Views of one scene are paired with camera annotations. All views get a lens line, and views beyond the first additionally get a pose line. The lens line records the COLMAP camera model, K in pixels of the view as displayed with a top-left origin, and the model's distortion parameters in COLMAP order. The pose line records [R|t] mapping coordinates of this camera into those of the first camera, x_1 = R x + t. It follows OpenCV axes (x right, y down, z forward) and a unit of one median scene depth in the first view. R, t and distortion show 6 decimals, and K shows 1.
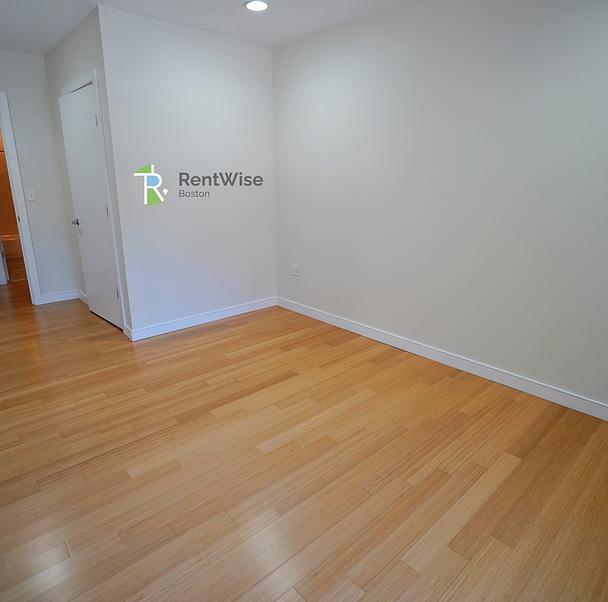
lens RADIAL K [[421.7, 0, 303.6], [0, 421.7, 300.6], [0, 0, 1]] dist [-0.028233, 0.002919]
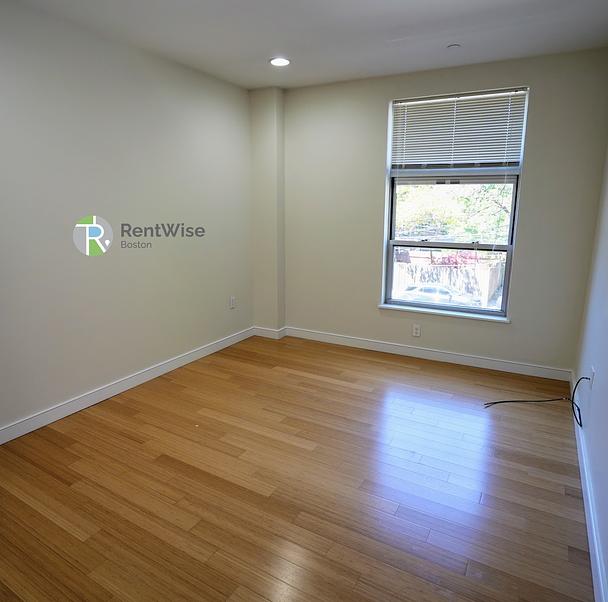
lens RADIAL K [[421.7, 0, 305.3], [0, 421.7, 305.3], [0, 0, 1]] dist [-0.028233, 0.002919]
pose [[-0.297751, -0.221226, 0.928657, -0.771761], [0.284966, 0.907831, 0.307633, -0.249933], [-0.911119, 0.356234, -0.207266, 0.826134]]
